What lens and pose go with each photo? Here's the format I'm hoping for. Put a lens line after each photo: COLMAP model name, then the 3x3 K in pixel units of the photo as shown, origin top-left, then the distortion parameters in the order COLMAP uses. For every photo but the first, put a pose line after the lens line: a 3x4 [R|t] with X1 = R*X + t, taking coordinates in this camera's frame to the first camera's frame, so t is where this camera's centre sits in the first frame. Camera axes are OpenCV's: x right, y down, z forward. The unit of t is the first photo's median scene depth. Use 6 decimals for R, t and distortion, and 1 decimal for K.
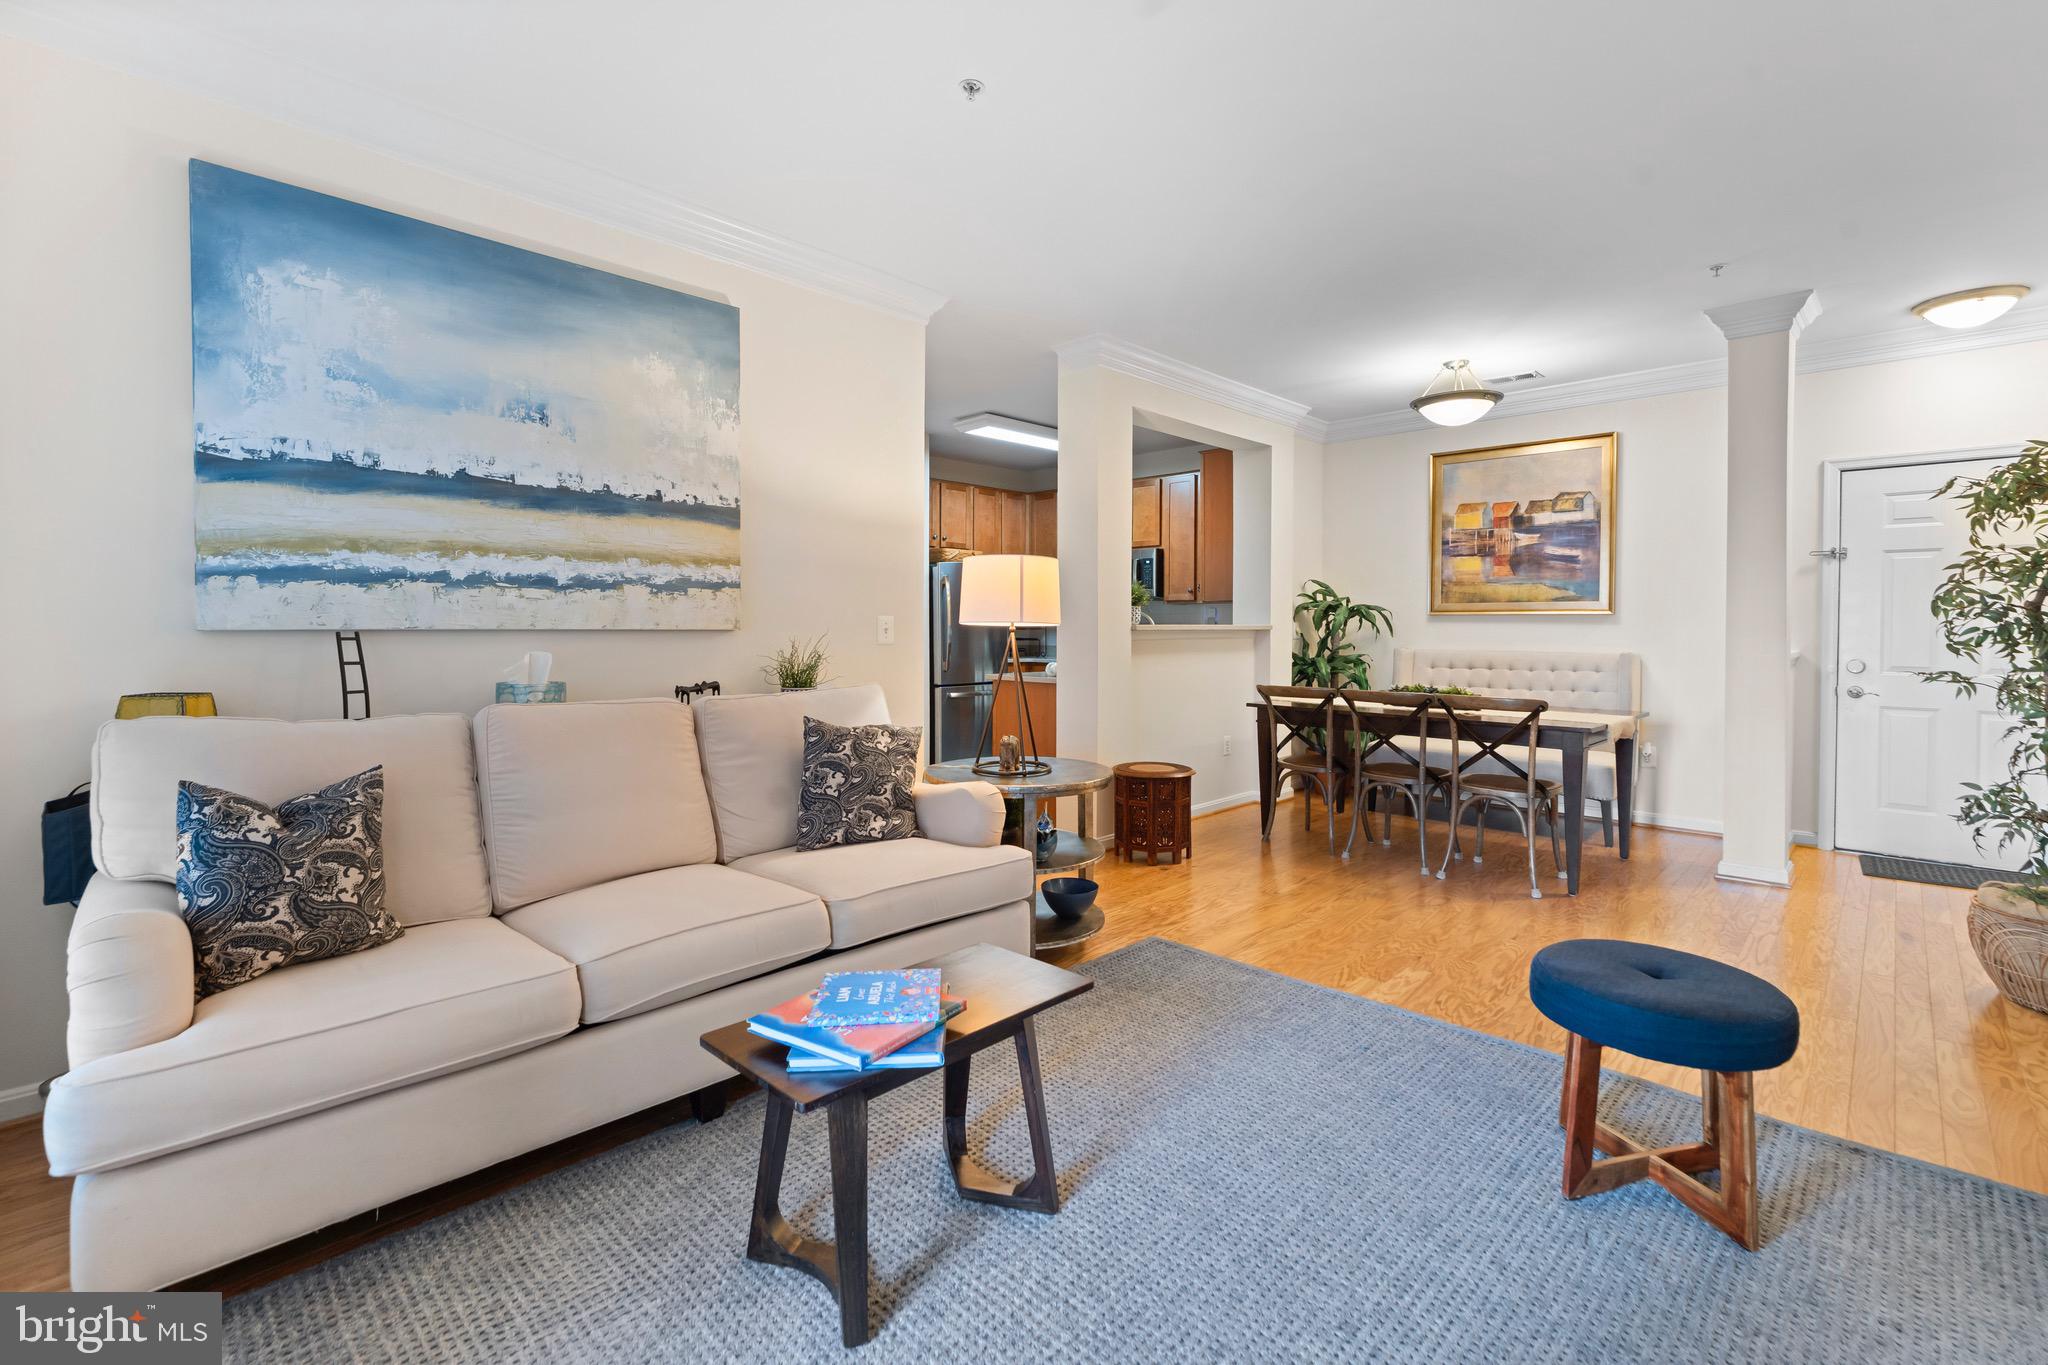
lens RADIAL K [[902.8, 0, 1039.3], [0, 902.8, 641.4], [0, 0, 1]] dist [-0.002847, -0.000174]
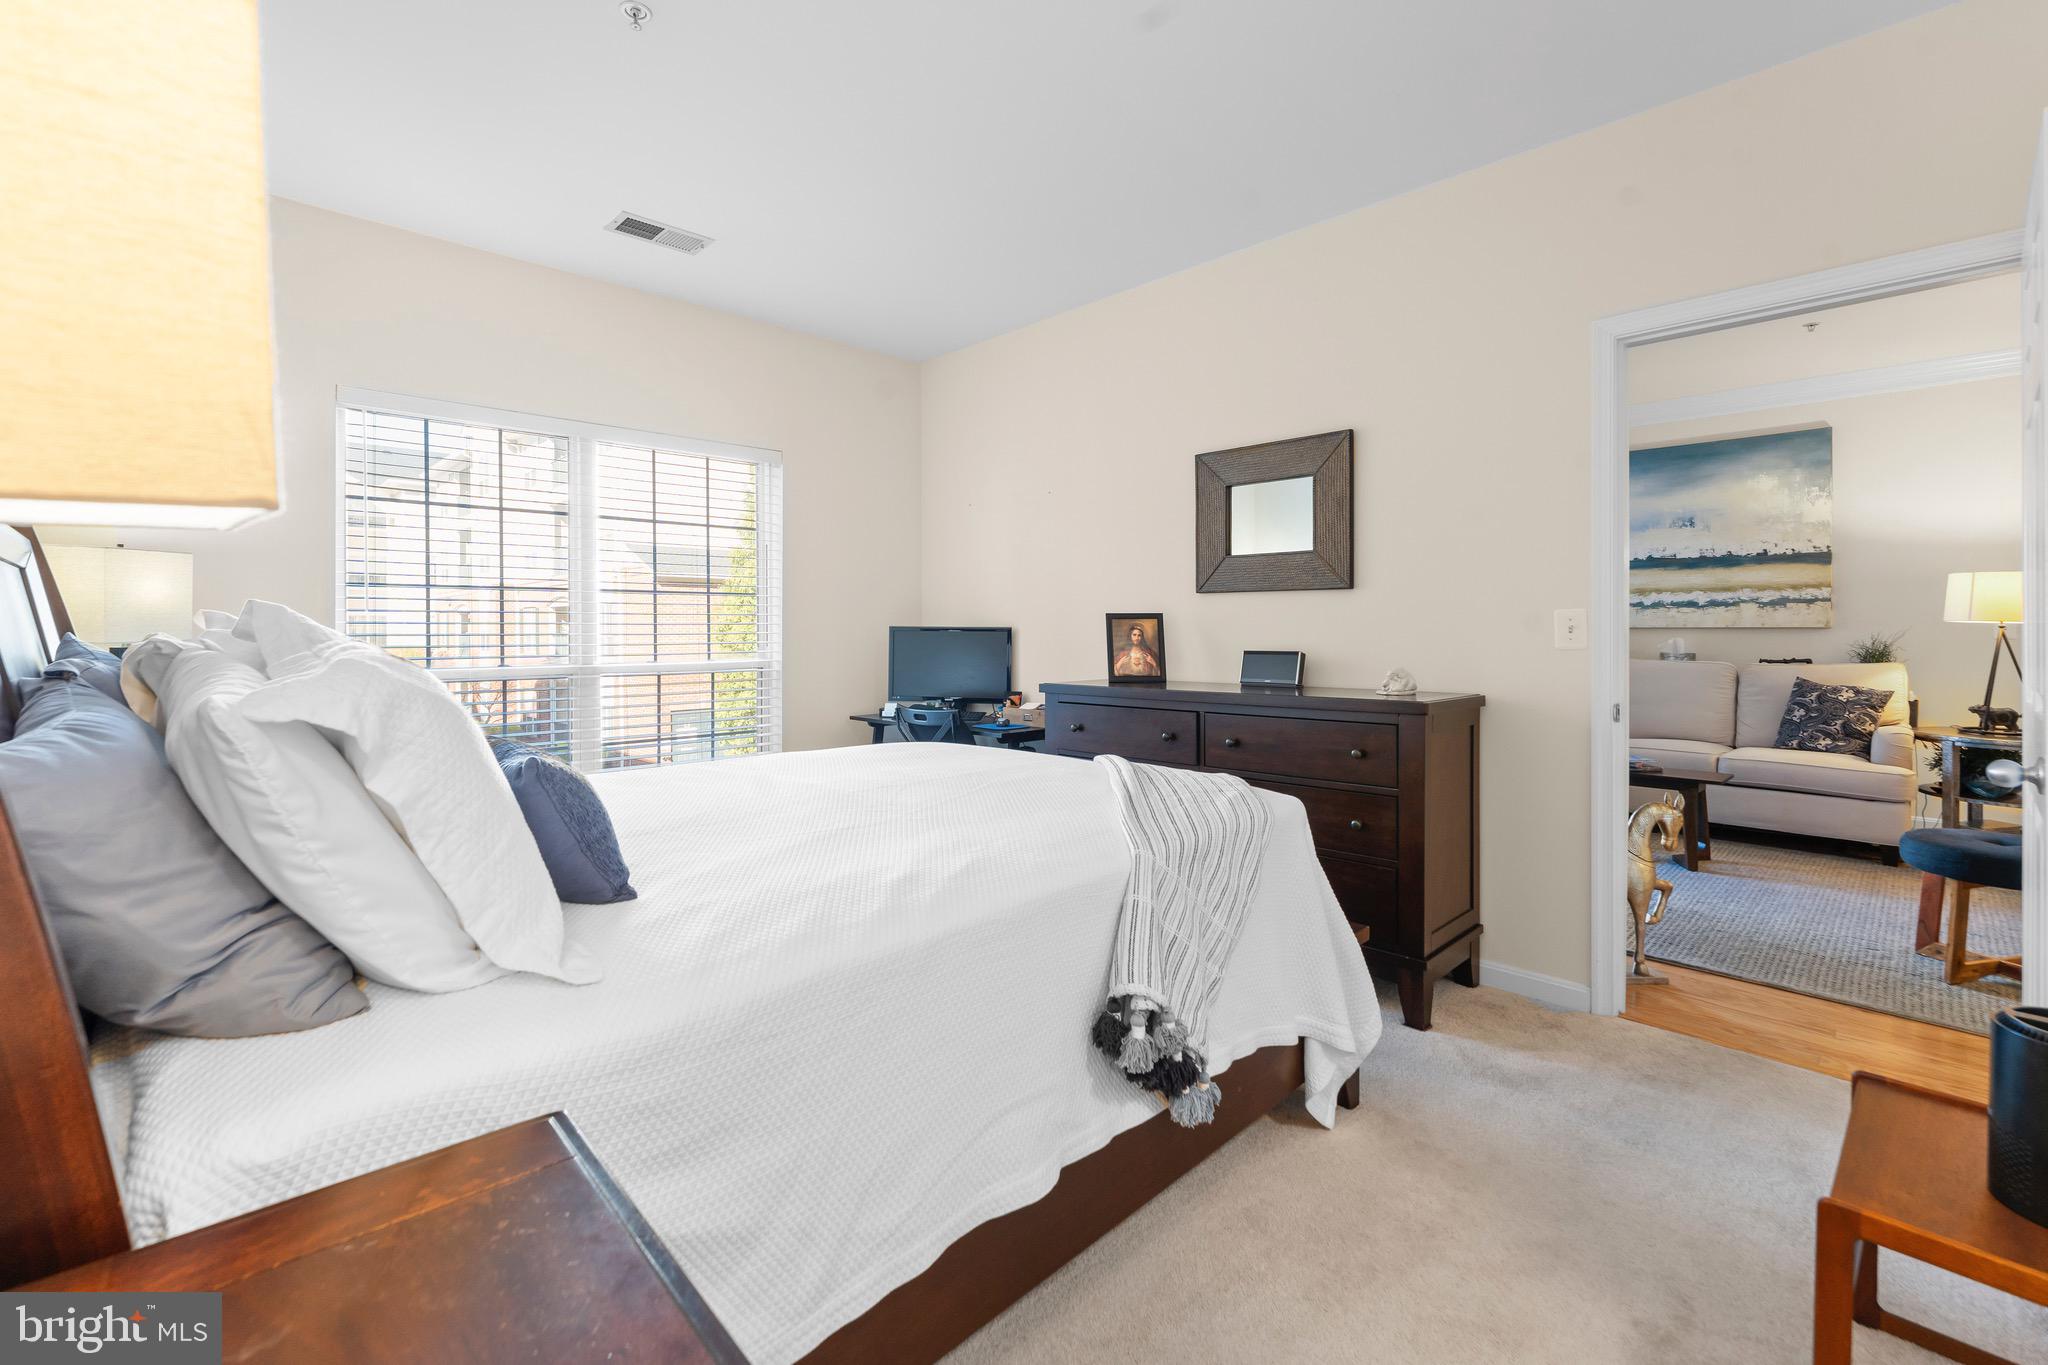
lens RADIAL K [[886.2, 0, 1028.4], [0, 886.2, 631.8], [0, 0, 1]] dist [-0.001634, -0.000365]
pose [[-0.042370, -0.000048, -0.999102, 1.317123], [-0.016627, 0.999862, 0.000657, 0.017532], [0.998964, 0.016640, -0.042364, -0.357796]]
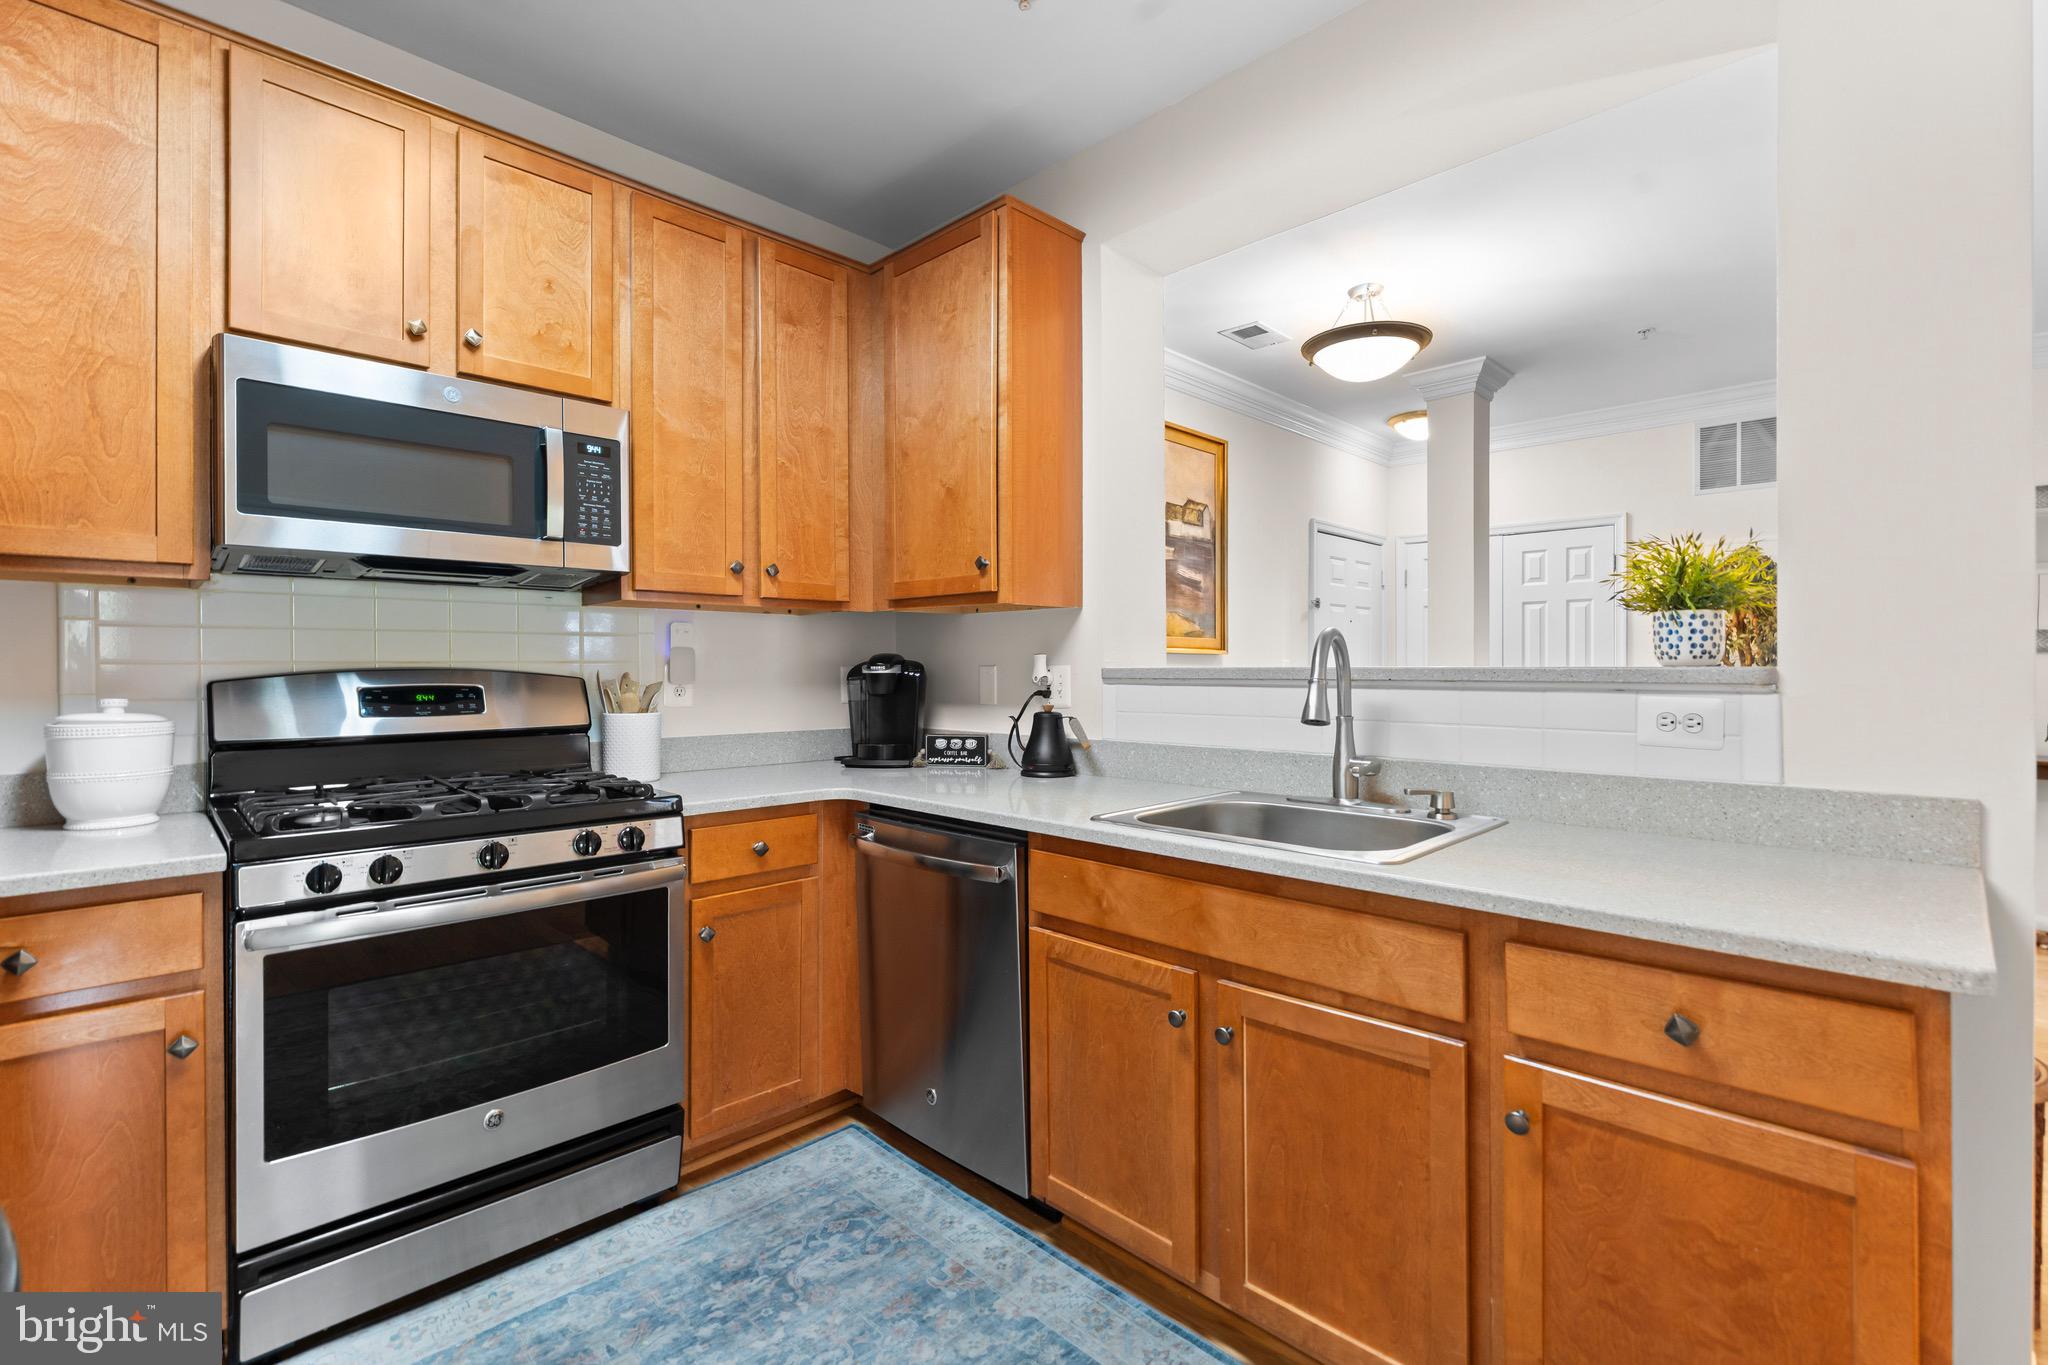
lens RADIAL K [[910.5, 0, 1036.2], [0, 910.5, 668.2], [0, 0, 1]] dist [-0.002381, -0.000245]
pose [[0.012391, -0.002128, 0.999921, -0.372057], [0.019721, 0.999804, 0.001883, -0.036311], [-0.999729, 0.019696, 0.012431, 1.910566]]
